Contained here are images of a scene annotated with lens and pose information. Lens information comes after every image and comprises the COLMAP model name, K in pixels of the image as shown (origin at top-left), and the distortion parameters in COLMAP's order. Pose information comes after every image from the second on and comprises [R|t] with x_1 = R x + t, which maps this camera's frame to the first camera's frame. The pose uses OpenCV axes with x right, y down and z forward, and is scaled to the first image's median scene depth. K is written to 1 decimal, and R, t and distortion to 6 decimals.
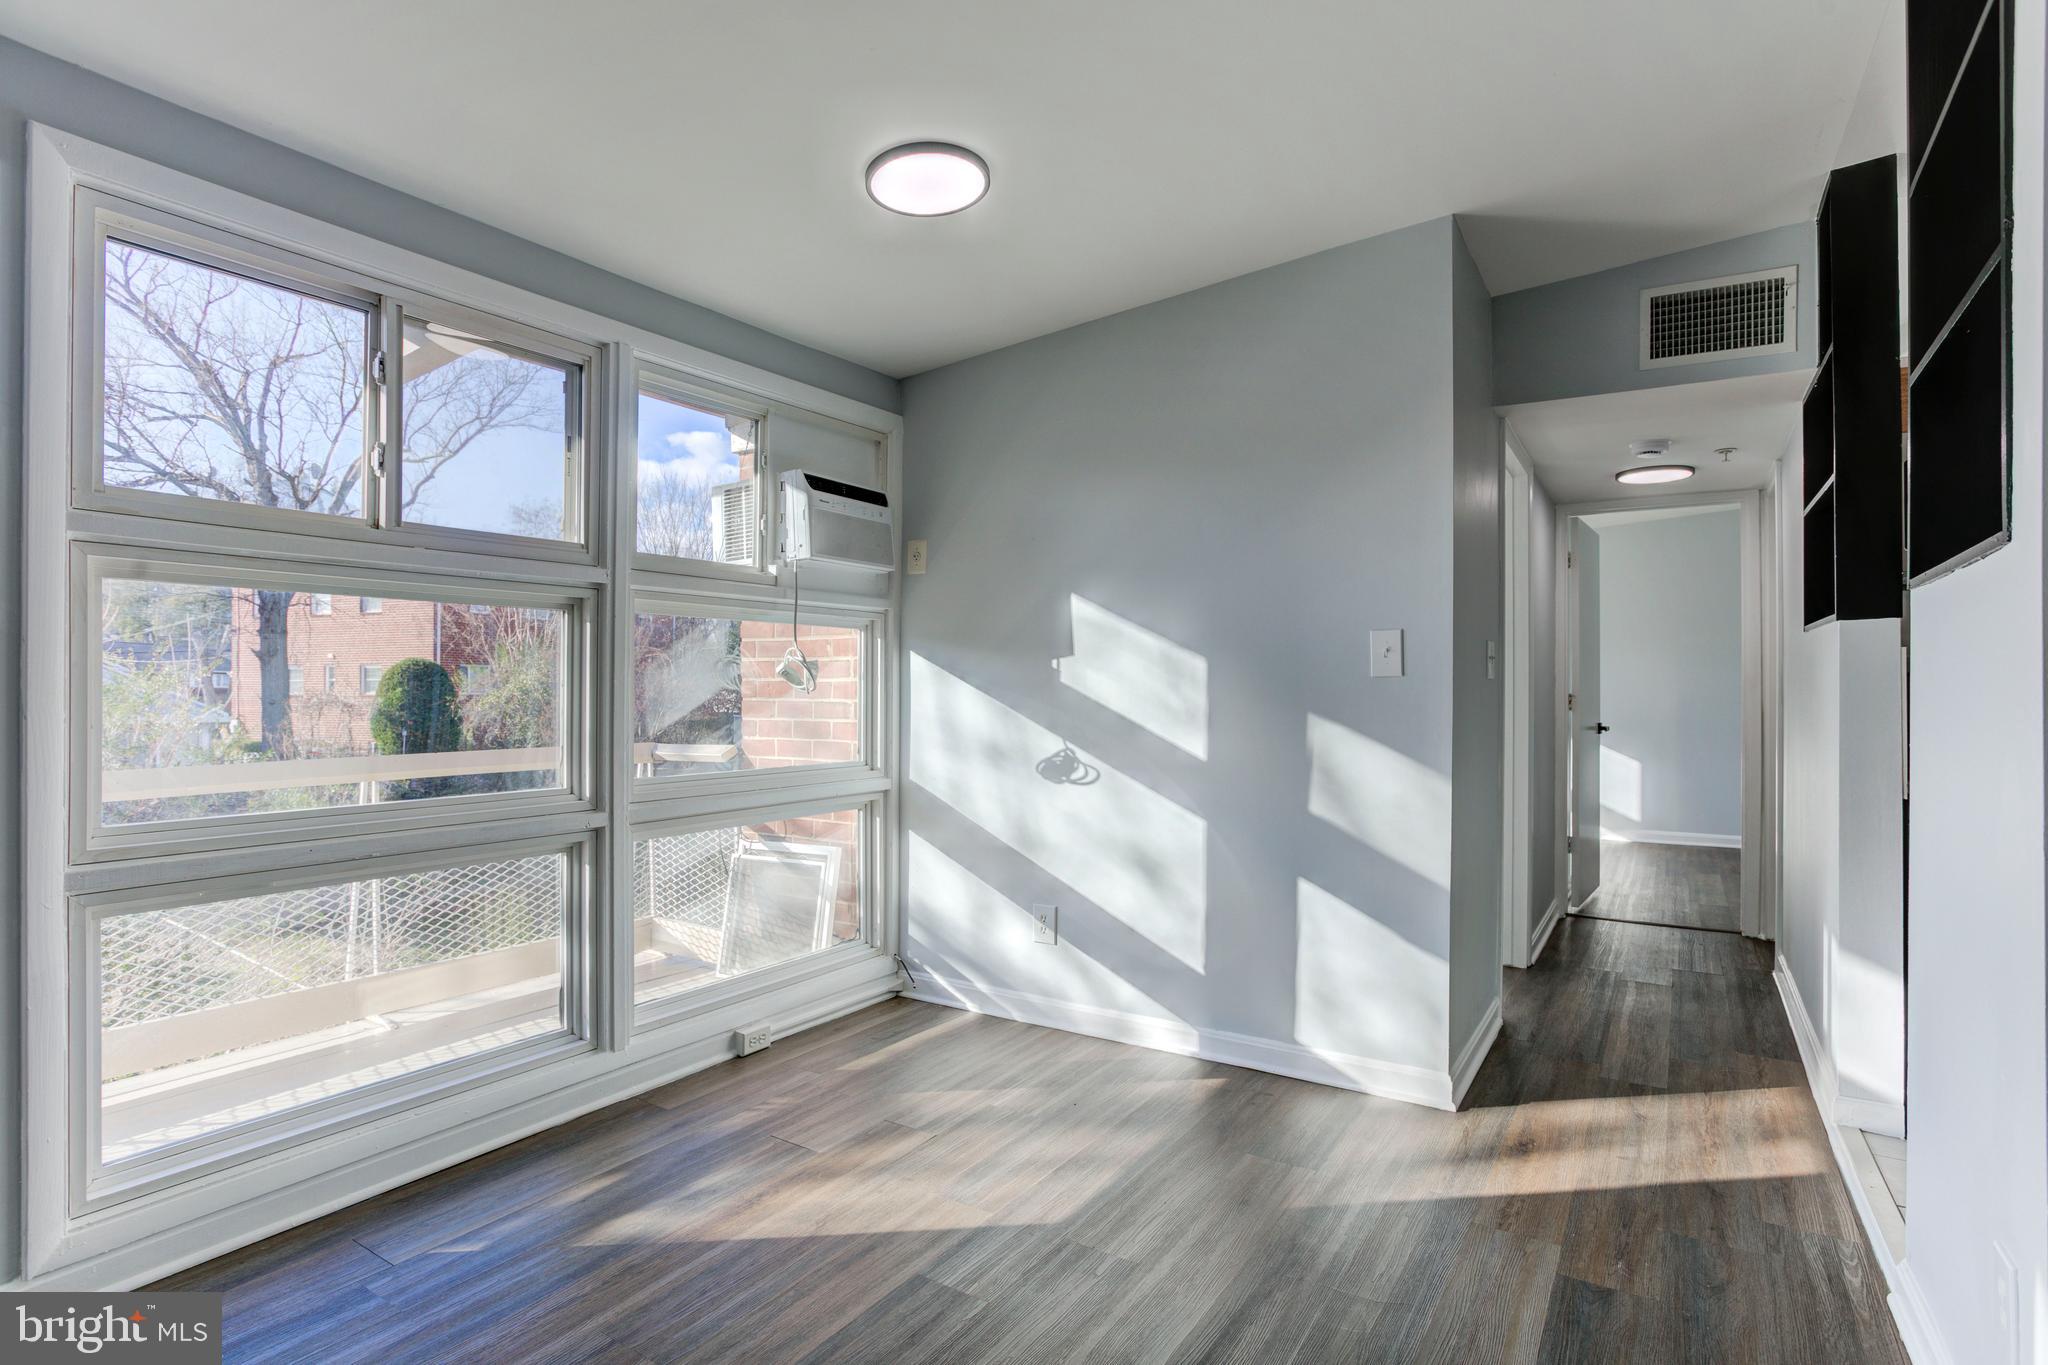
lens RADIAL K [[1072.4, 0, 1024.0], [0, 1072.4, 682.5], [0, 0, 1]] dist [-0.057247, 0.026414]
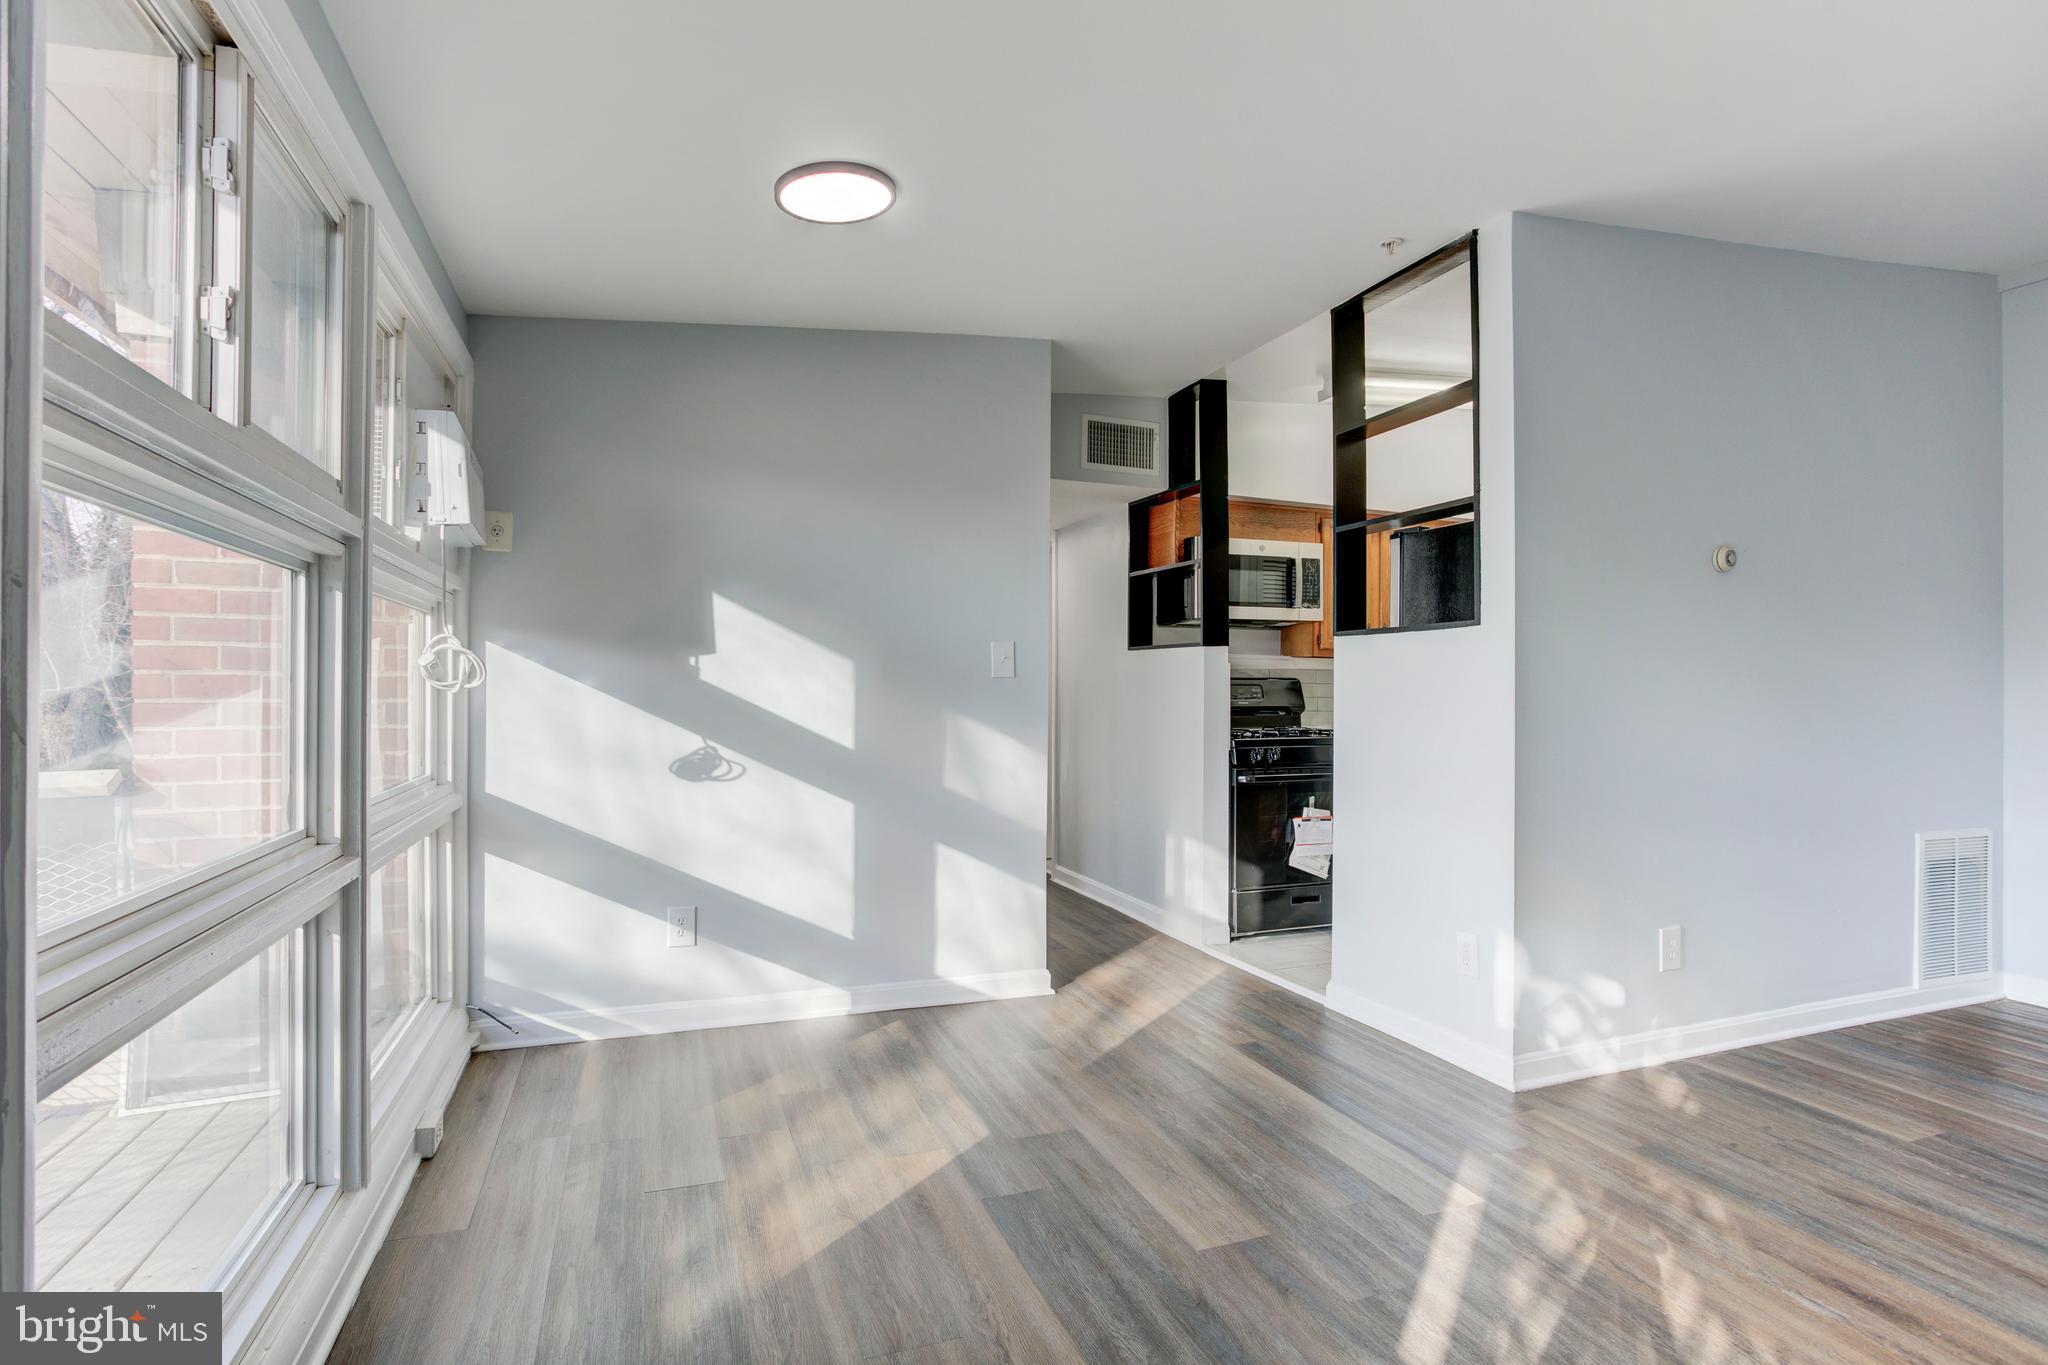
lens RADIAL K [[1046.1, 0, 1070.3], [0, 1046.1, 692.1], [0, 0, 1]] dist [-0.003810, -0.000248]
pose [[0.580717, -0.002523, 0.814102, -0.580729], [-0.007153, 0.999941, 0.008201, 0.000881], [-0.814074, -0.010586, 0.580664, 0.166119]]
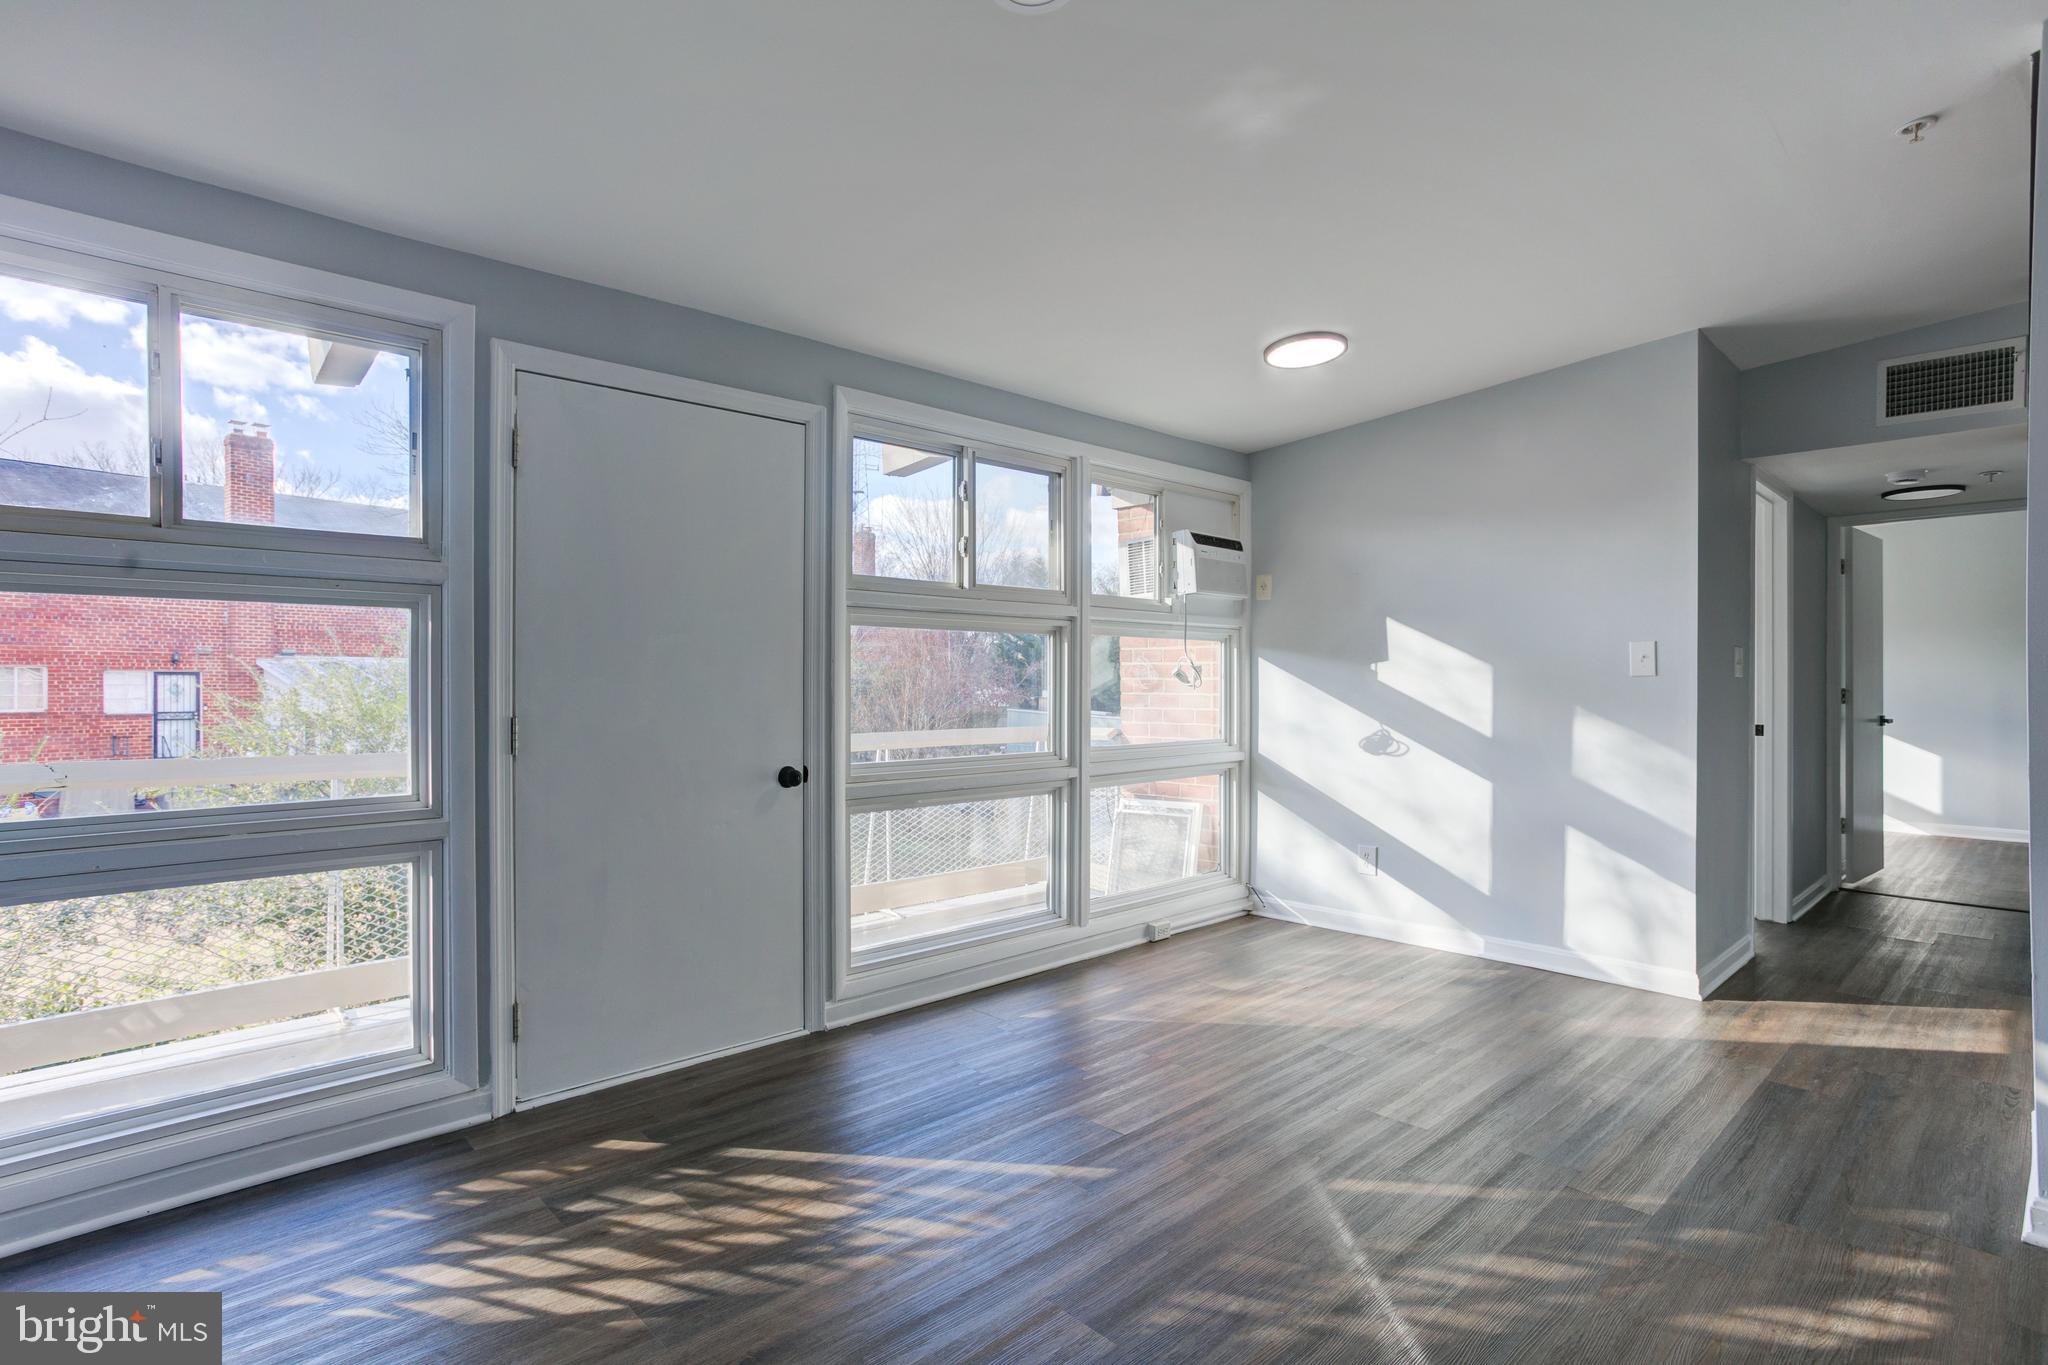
lens RADIAL K [[1073.2, 0, 1012.2], [0, 1073.2, 681.5], [0, 0, 1]] dist [-0.042120, 0.034854]
pose [[0.972477, -0.002335, -0.232987, -0.106732], [0.003260, 0.999988, 0.003588, -0.005402], [0.232976, -0.004249, 0.972473, -0.427818]]
